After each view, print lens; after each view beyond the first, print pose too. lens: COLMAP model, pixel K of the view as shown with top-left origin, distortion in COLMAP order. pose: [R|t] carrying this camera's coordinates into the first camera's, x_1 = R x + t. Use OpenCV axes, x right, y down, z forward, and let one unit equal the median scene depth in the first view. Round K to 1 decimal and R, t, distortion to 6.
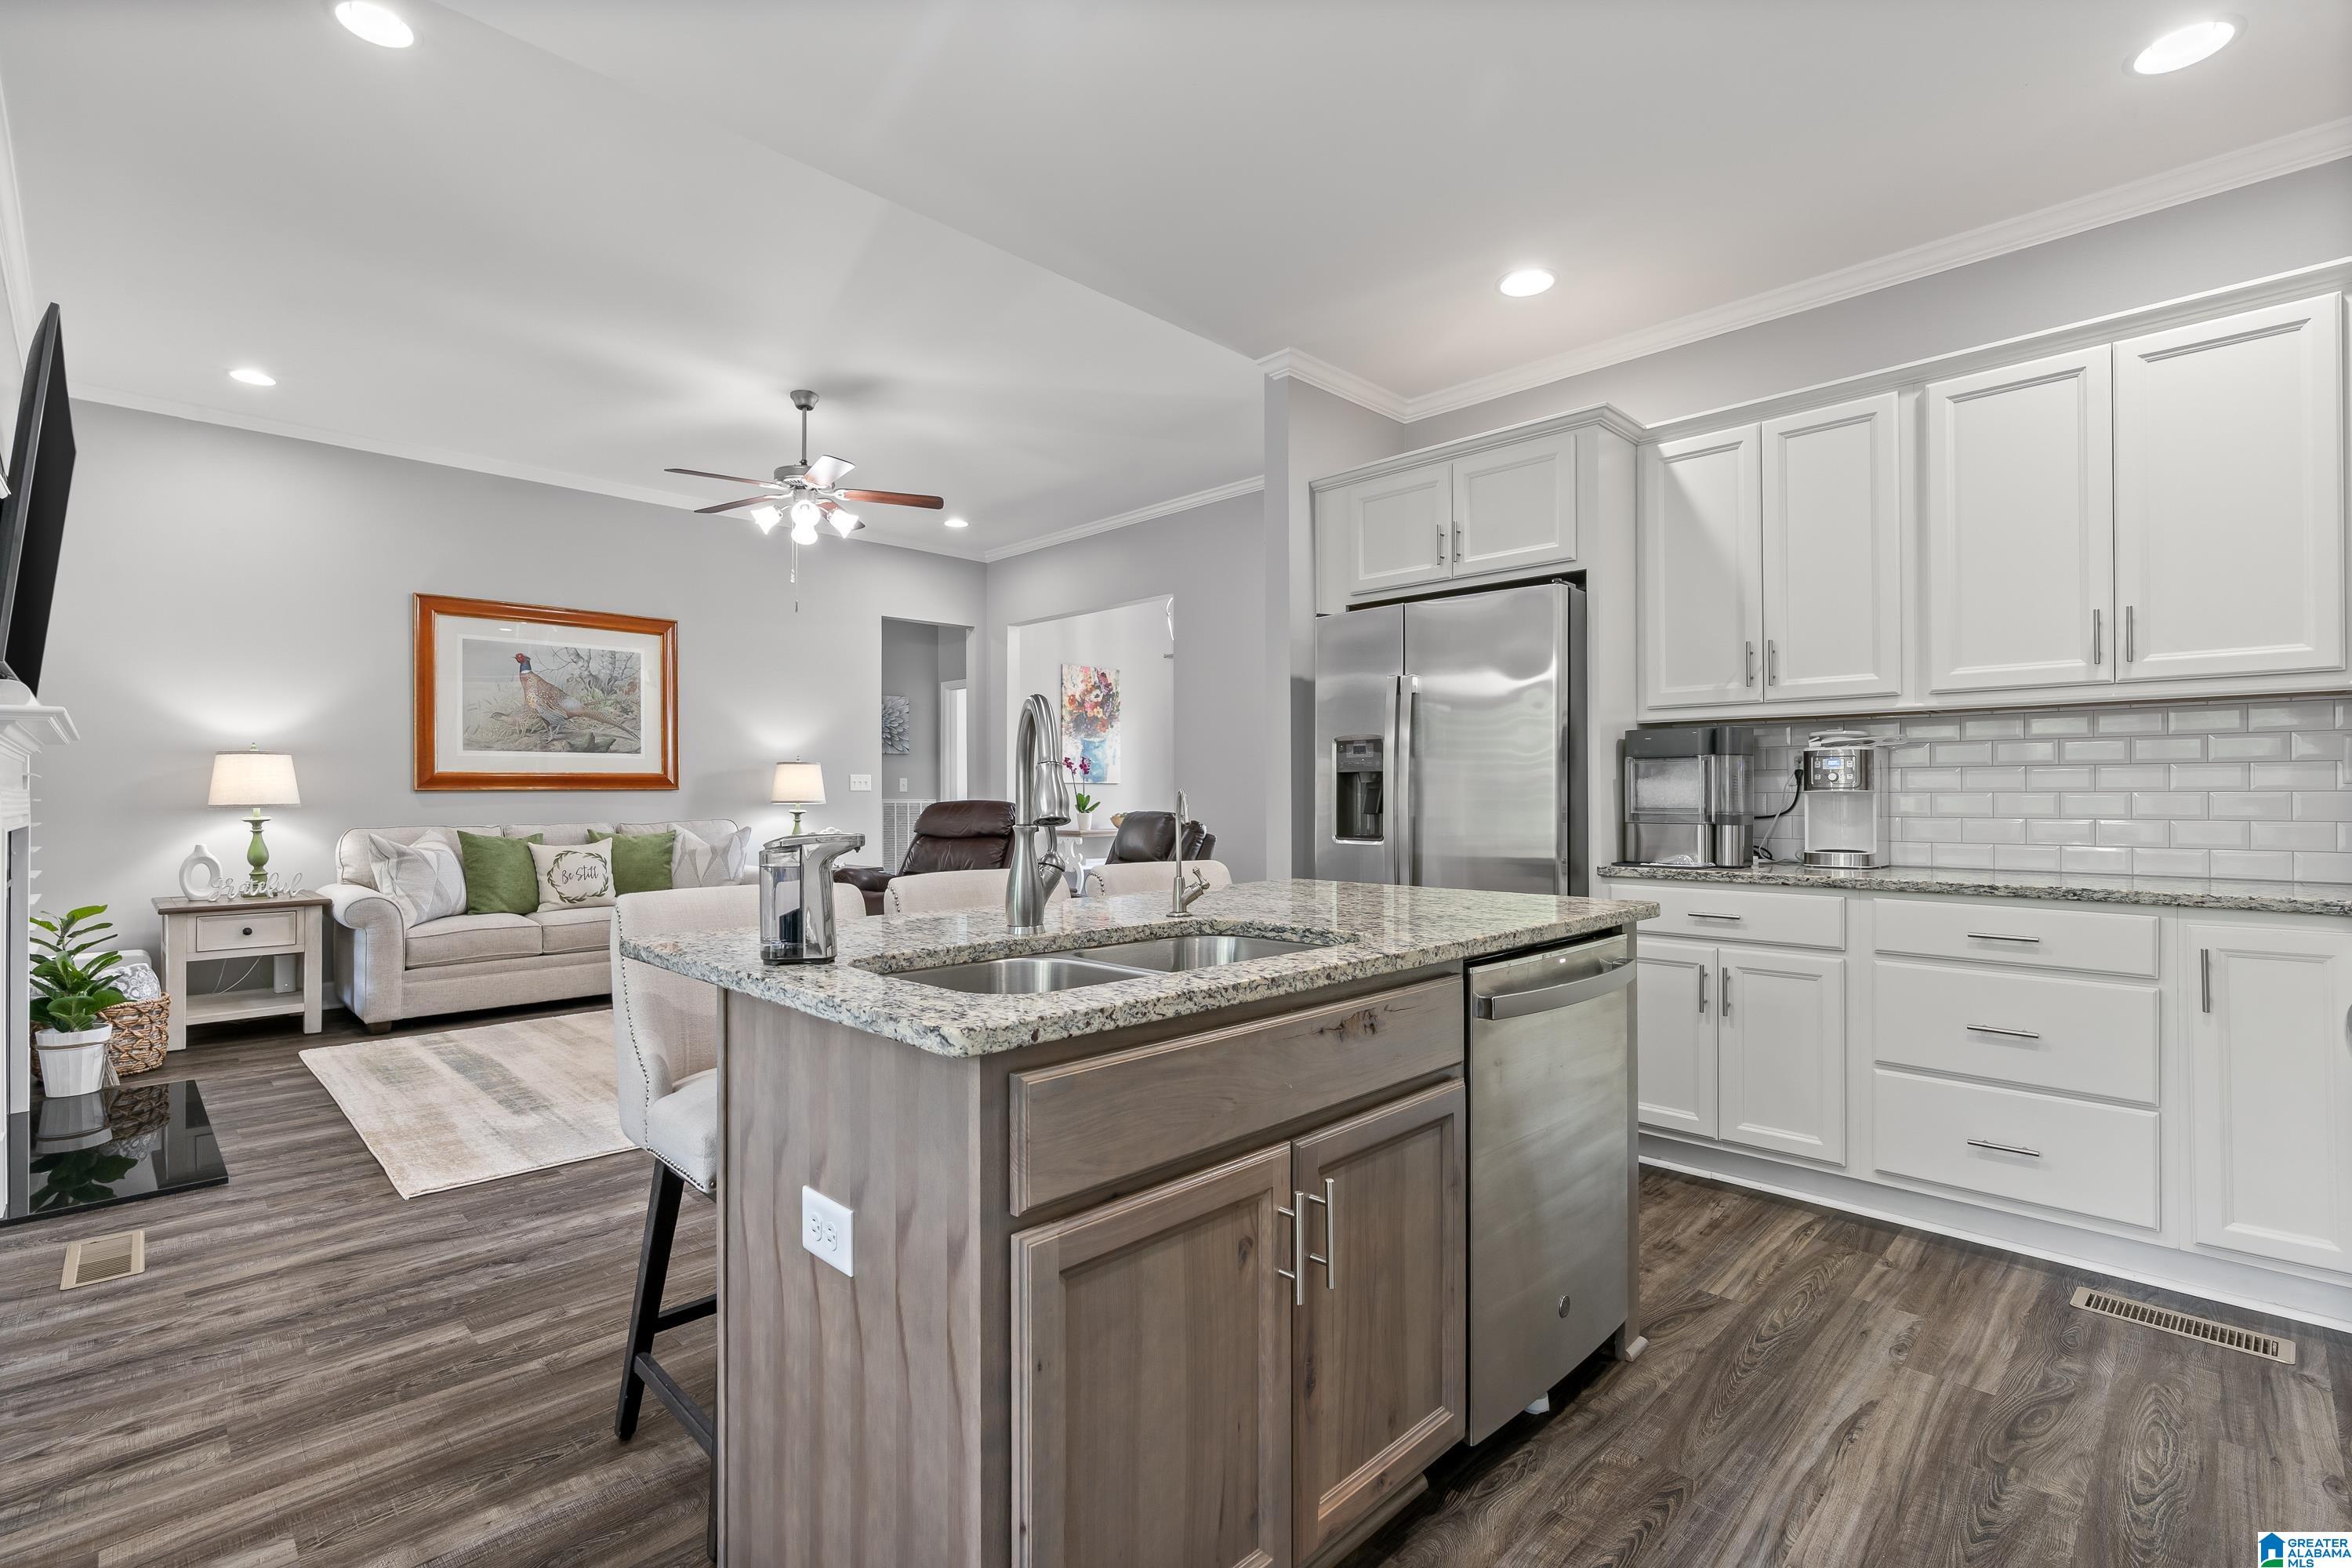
lens RADIAL K [[1066.0, 0, 1170.8], [0, 1066.0, 793.7], [0, 0, 1]] dist [-0.005490, 0.000323]
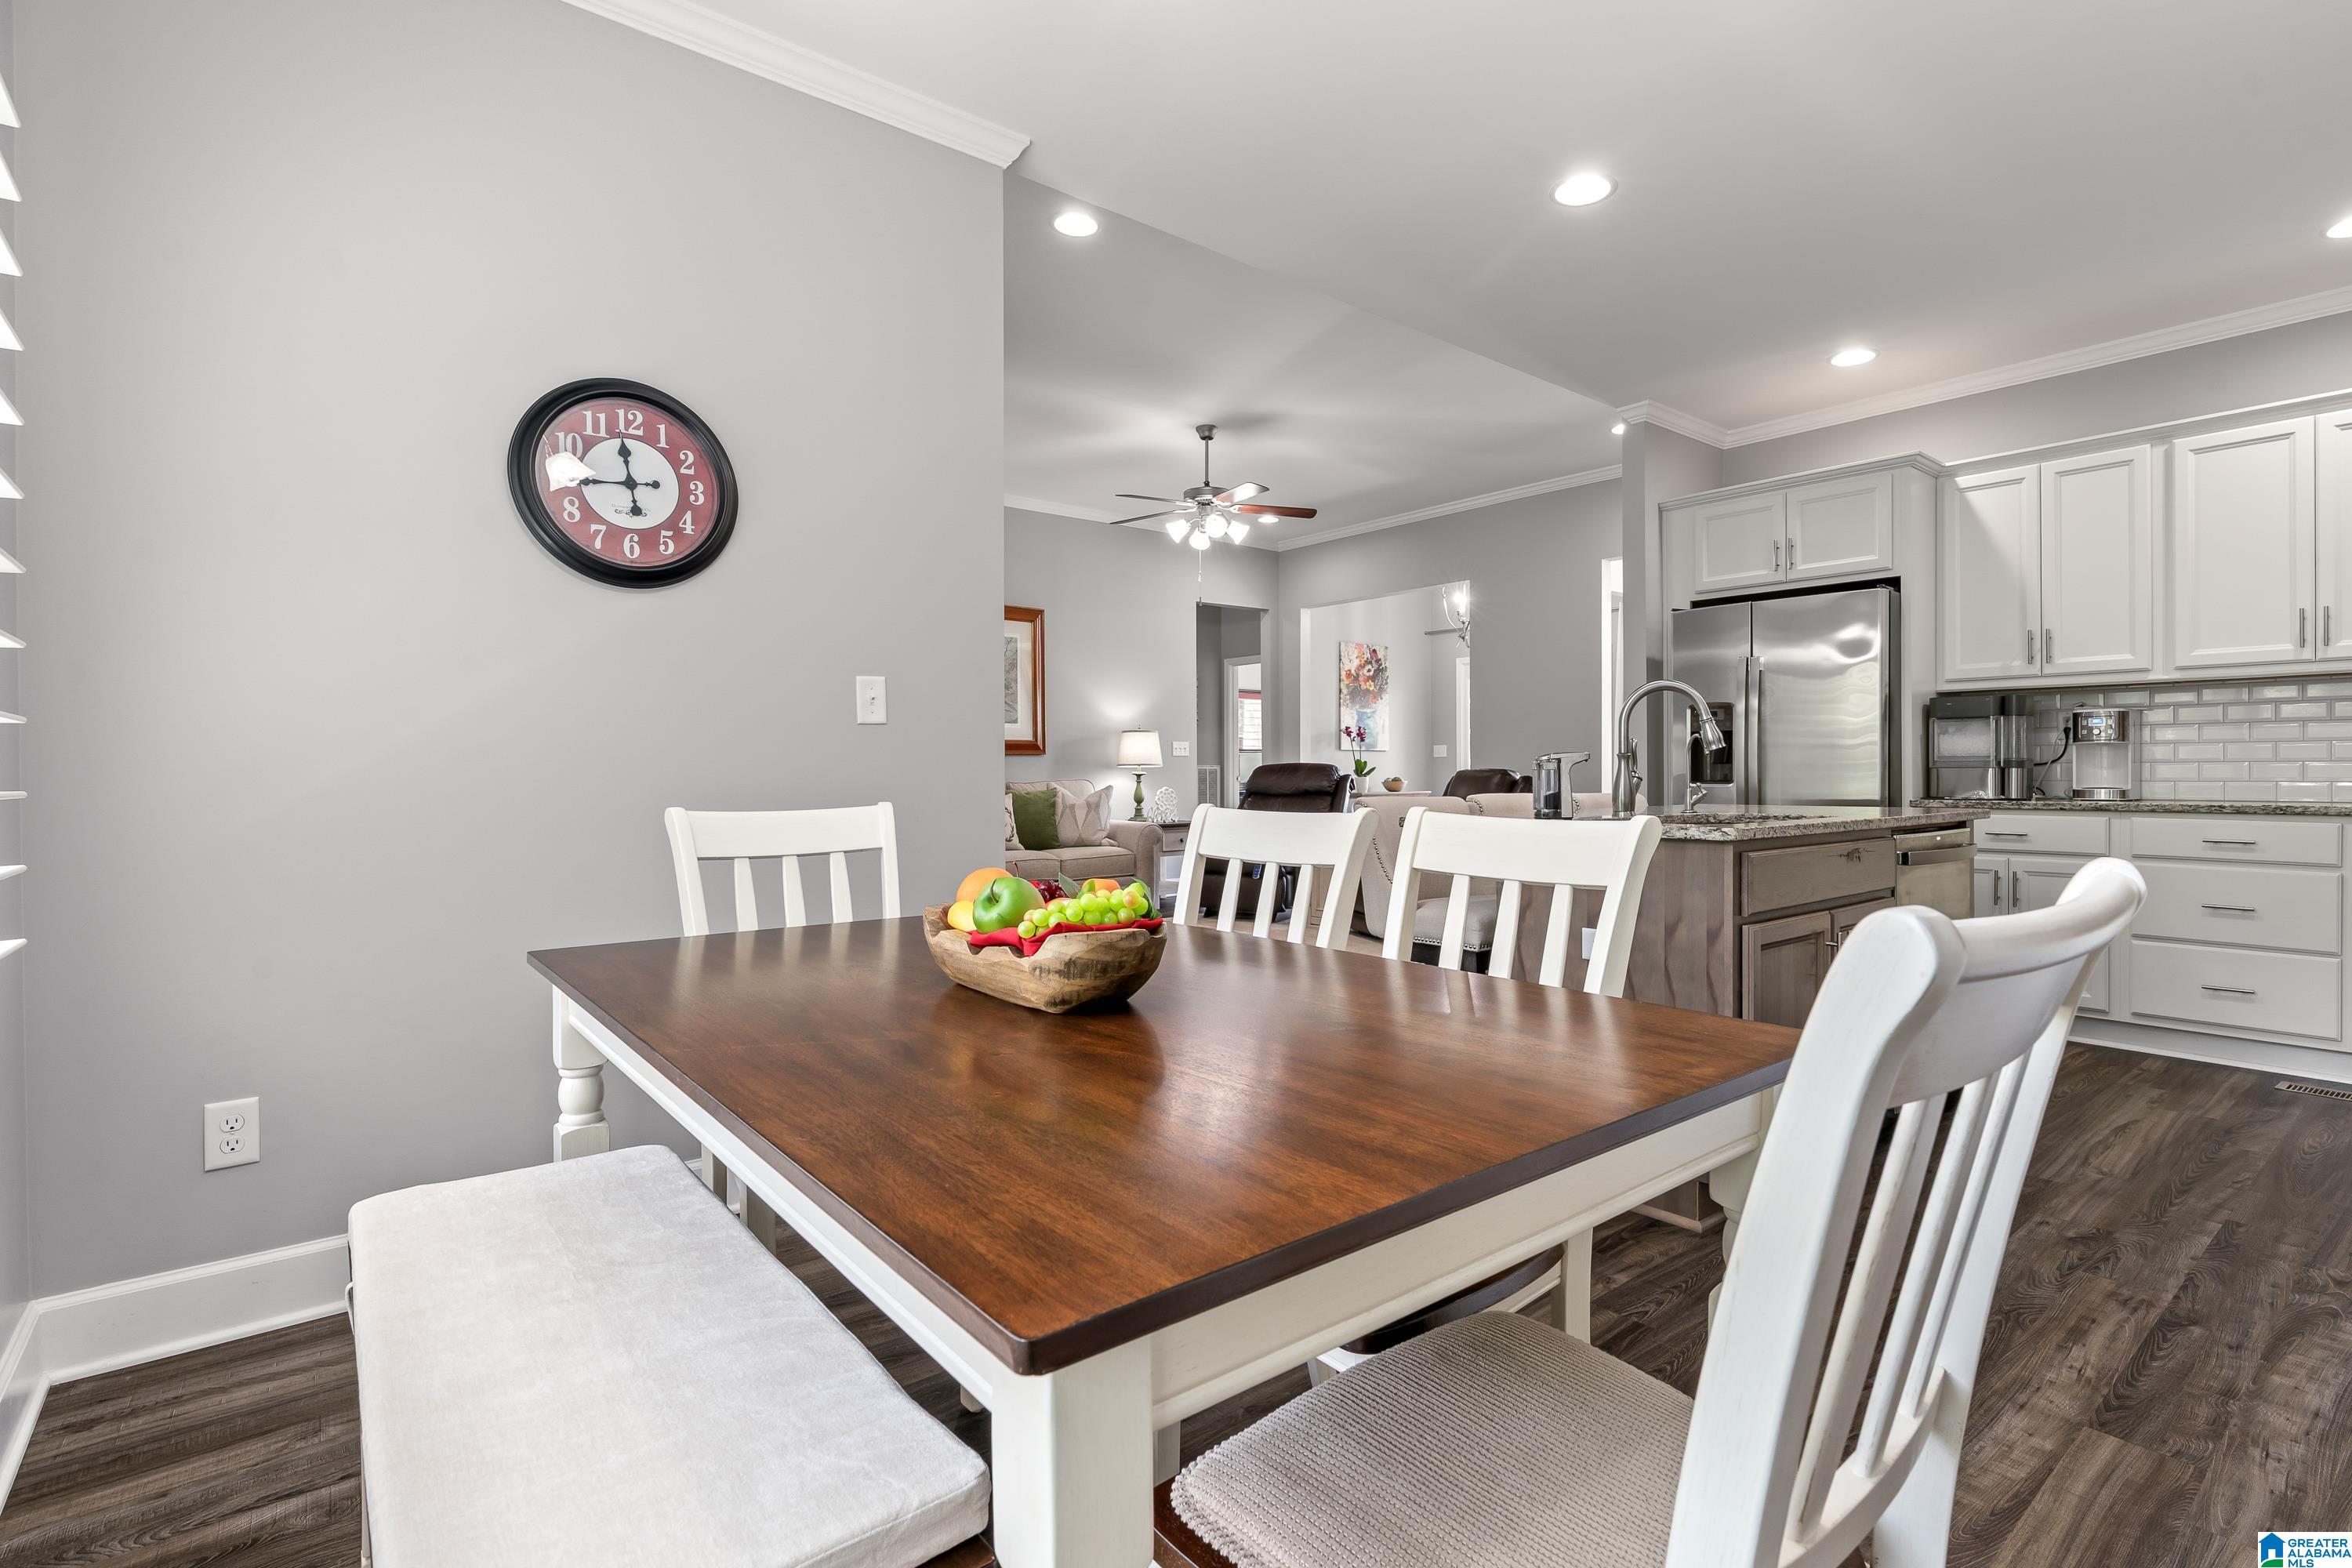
lens RADIAL K [[1119.1, 0, 1249.3], [0, 1119.1, 779.9], [0, 0, 1]] dist [-0.005479, 0.001019]
pose [[0.997730, -0.001070, -0.067325, -0.330328], [0.001683, 0.999958, 0.009051, 0.029164], [0.067313, -0.009144, 0.997690, -0.449323]]
